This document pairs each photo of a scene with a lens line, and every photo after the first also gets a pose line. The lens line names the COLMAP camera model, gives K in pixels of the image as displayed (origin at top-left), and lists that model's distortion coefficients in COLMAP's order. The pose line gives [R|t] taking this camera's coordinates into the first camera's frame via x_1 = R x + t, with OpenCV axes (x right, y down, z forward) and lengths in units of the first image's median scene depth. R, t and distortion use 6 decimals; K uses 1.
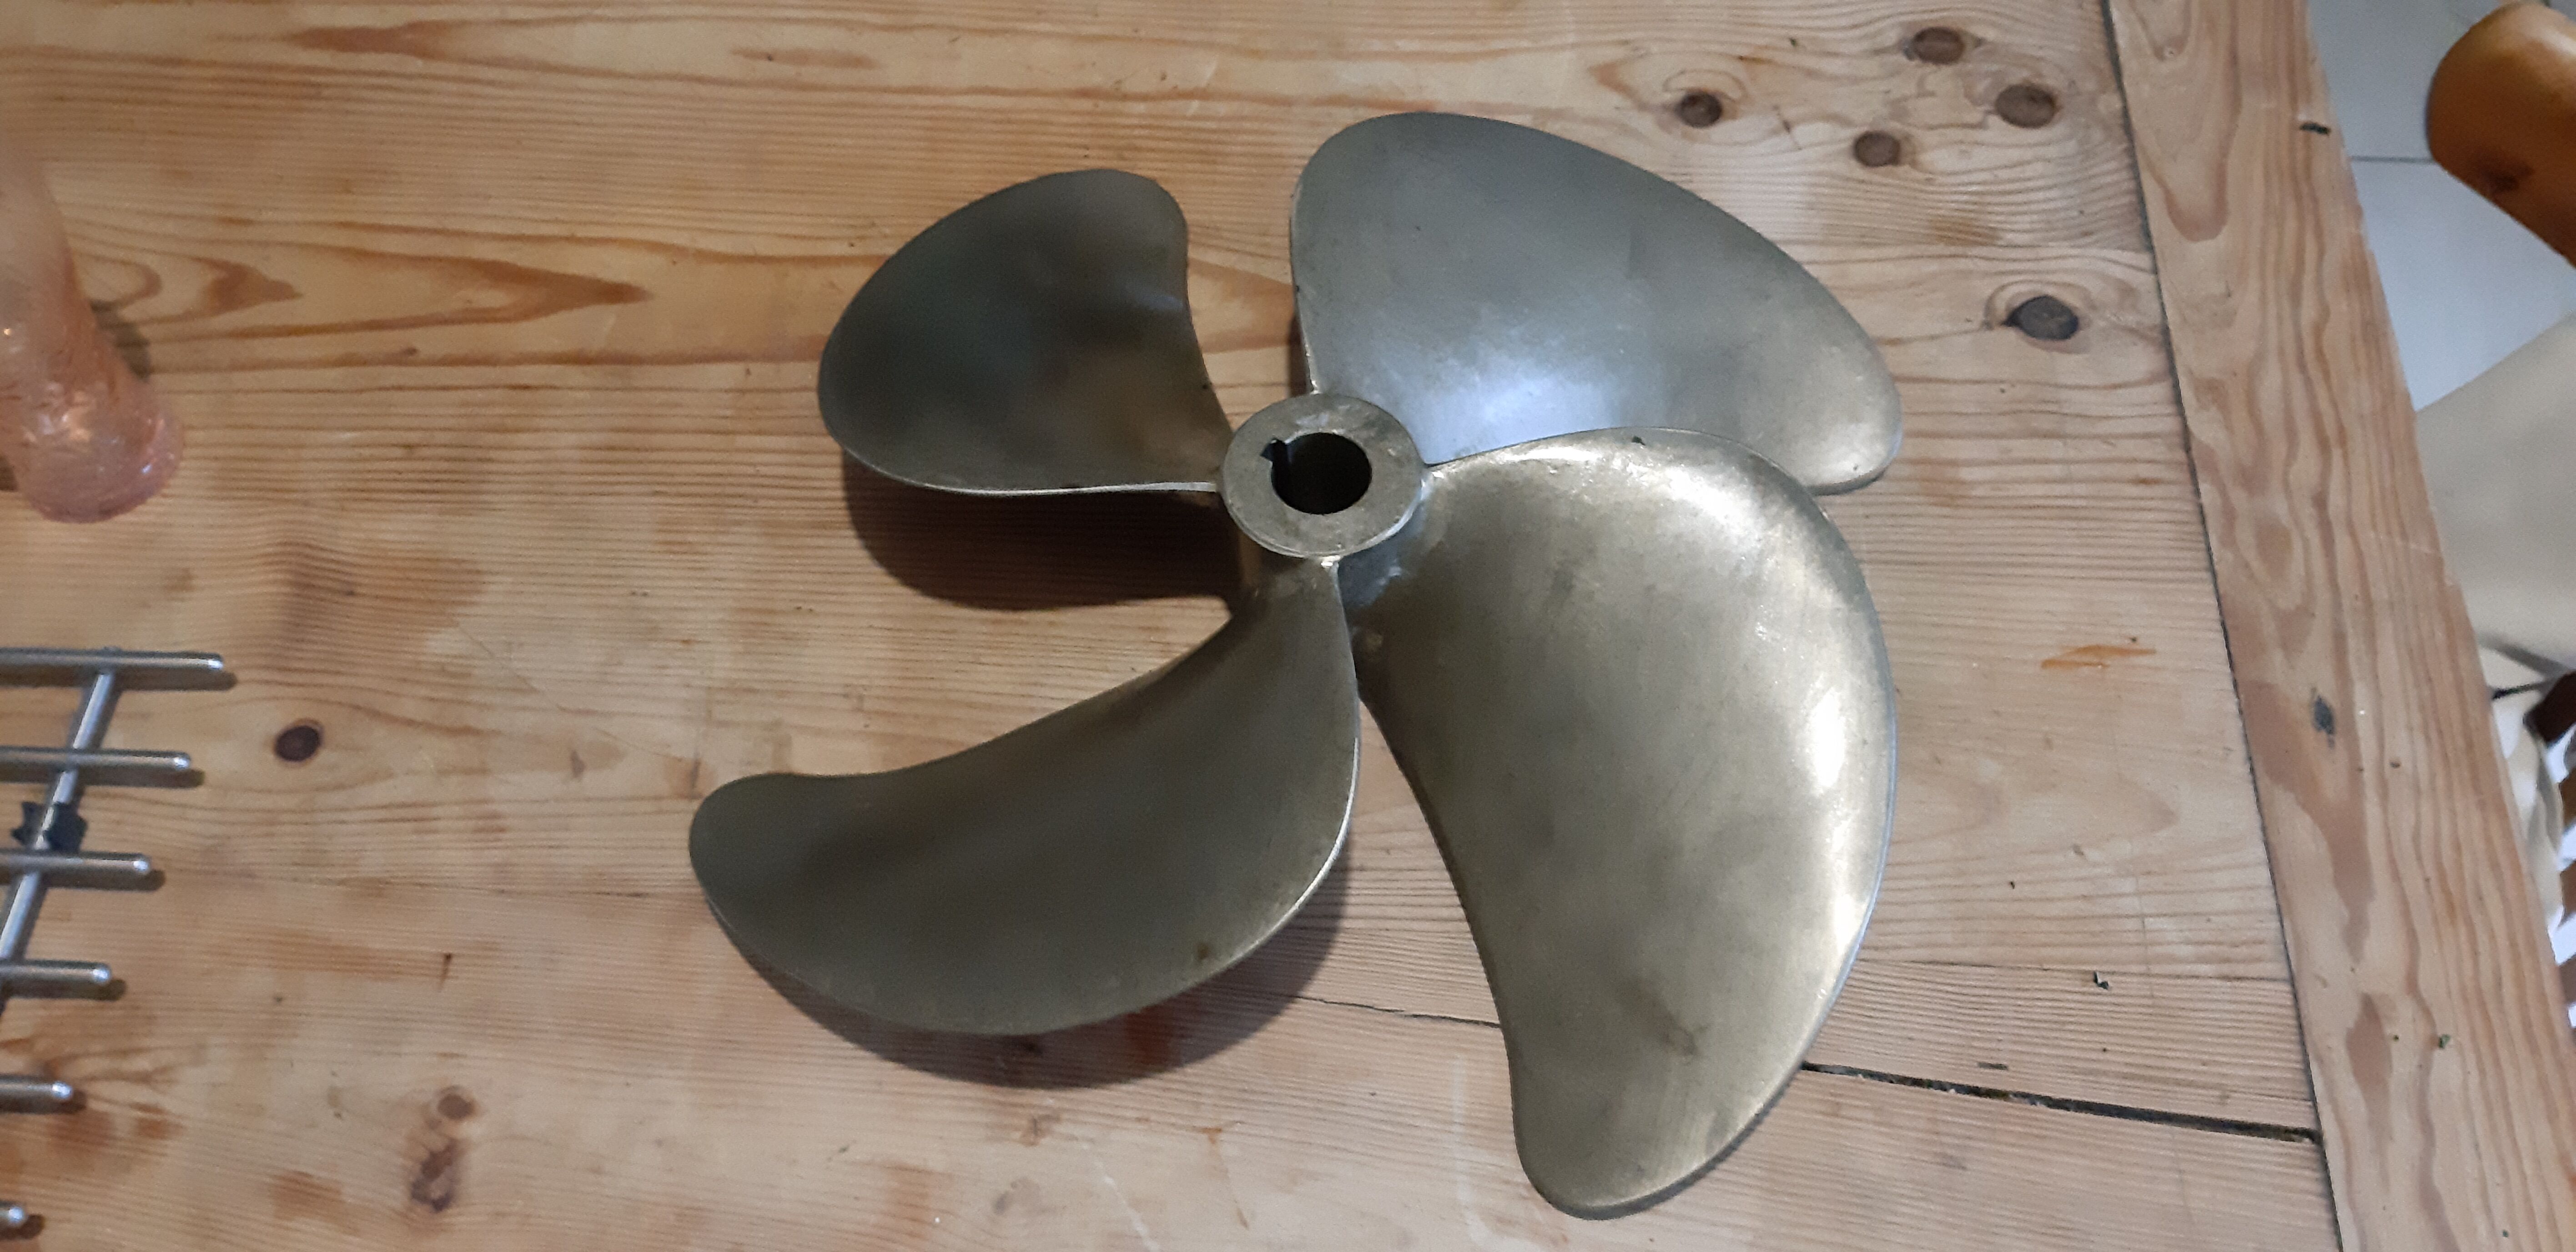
lens RADIAL K [[2048.5, 0, 1296.7], [0, 2048.5, 612.3], [0, 0, 1]] dist [0.054525, -0.137647]
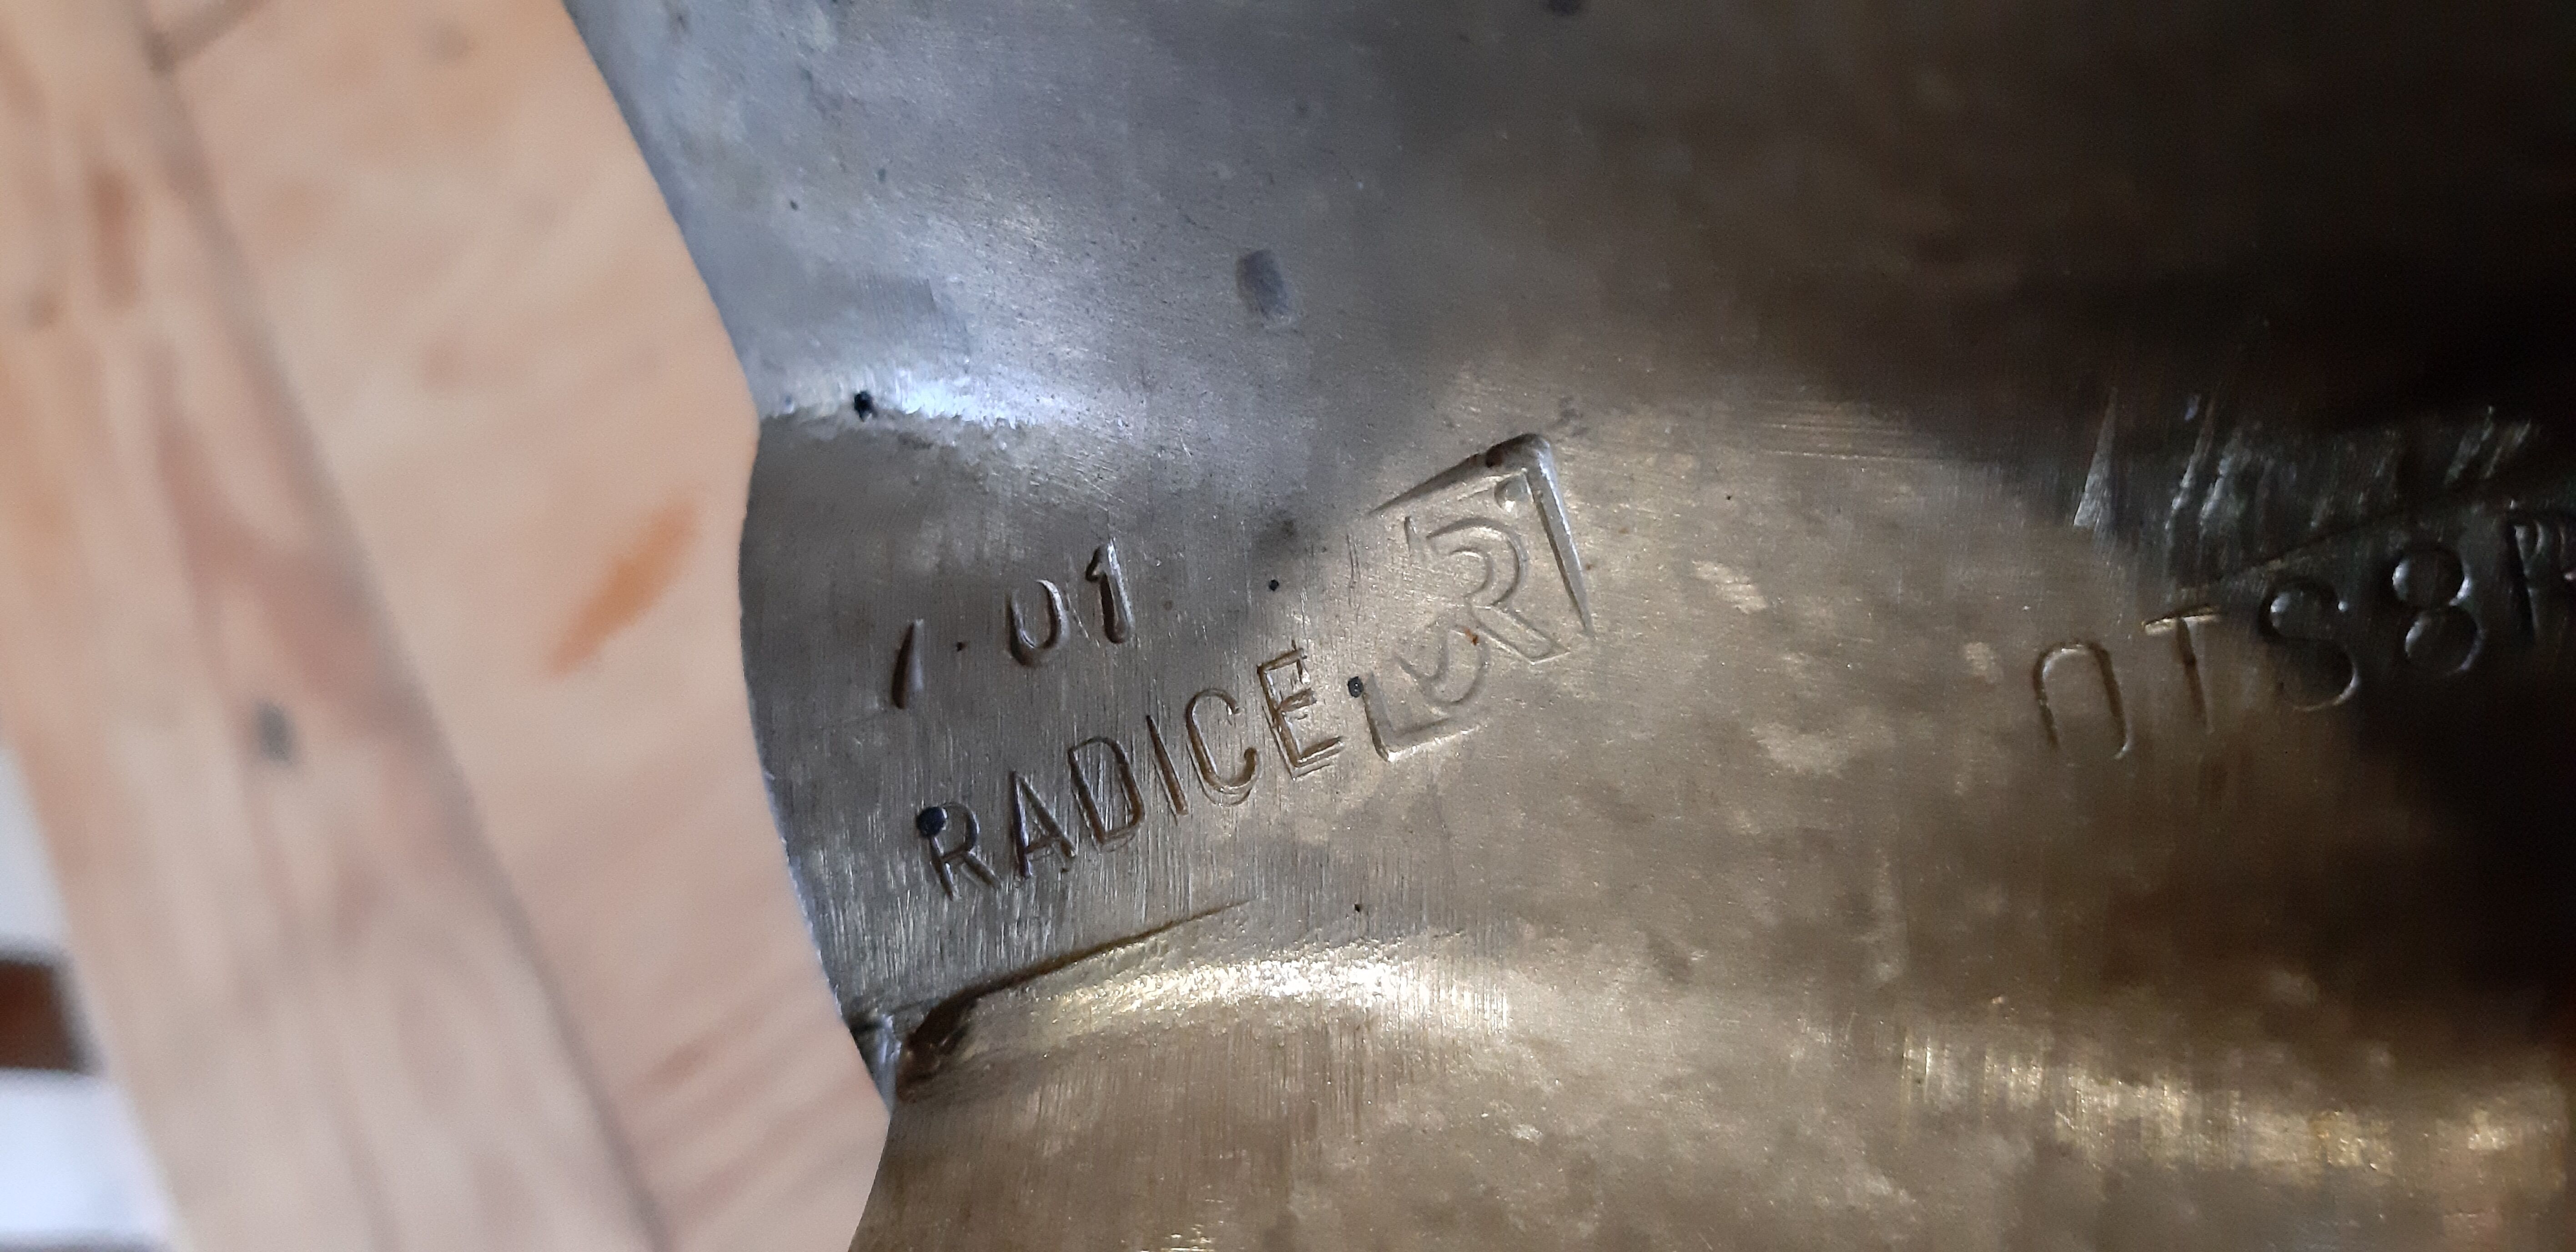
lens RADIAL K [[2048.5, 0, 1291.8], [0, 2048.5, 605.9], [0, 0, 1]] dist [0.054525, -0.137647]
pose [[-0.752110, 0.646221, 0.129344, 0.204406], [-0.294033, -0.504677, 0.811693, -0.392463], [0.589810, 0.572451, 0.569583, 0.775857]]
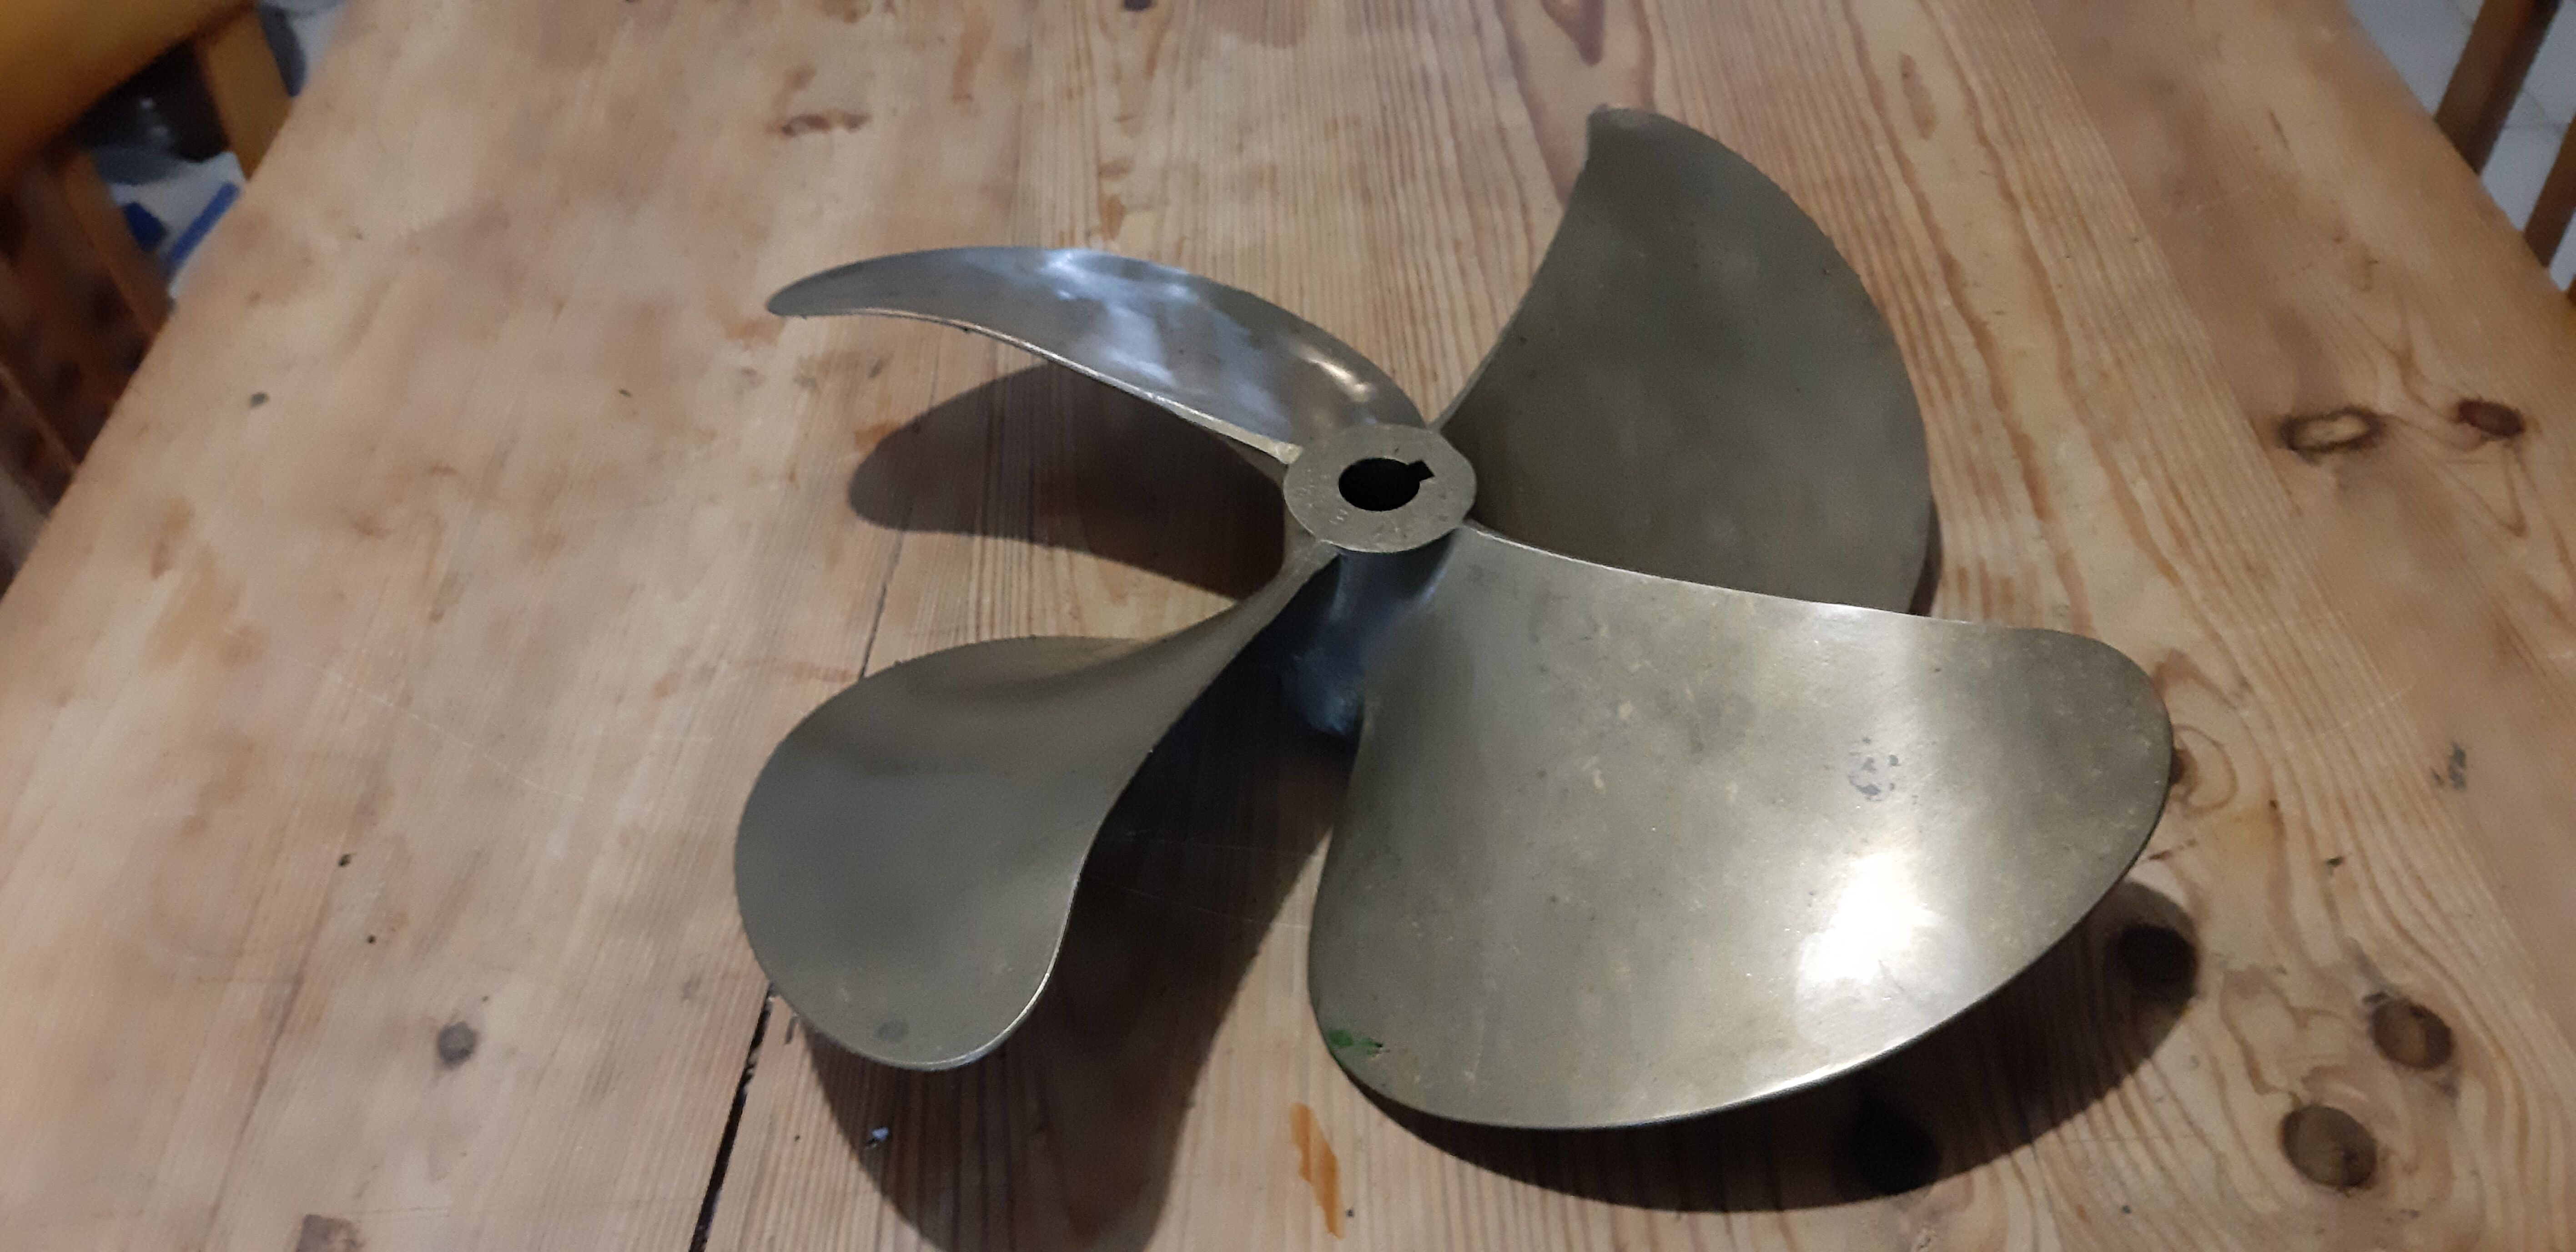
lens RADIAL K [[2048.5, 0, 1283.8], [0, 2048.5, 624.7], [0, 0, 1]] dist [0.054525, -0.137647]
pose [[0.088613, 0.730324, -0.677329, 0.716065], [-0.821654, 0.437988, 0.364762, -0.317519], [0.563056, 0.524208, 0.638885, 0.372811]]
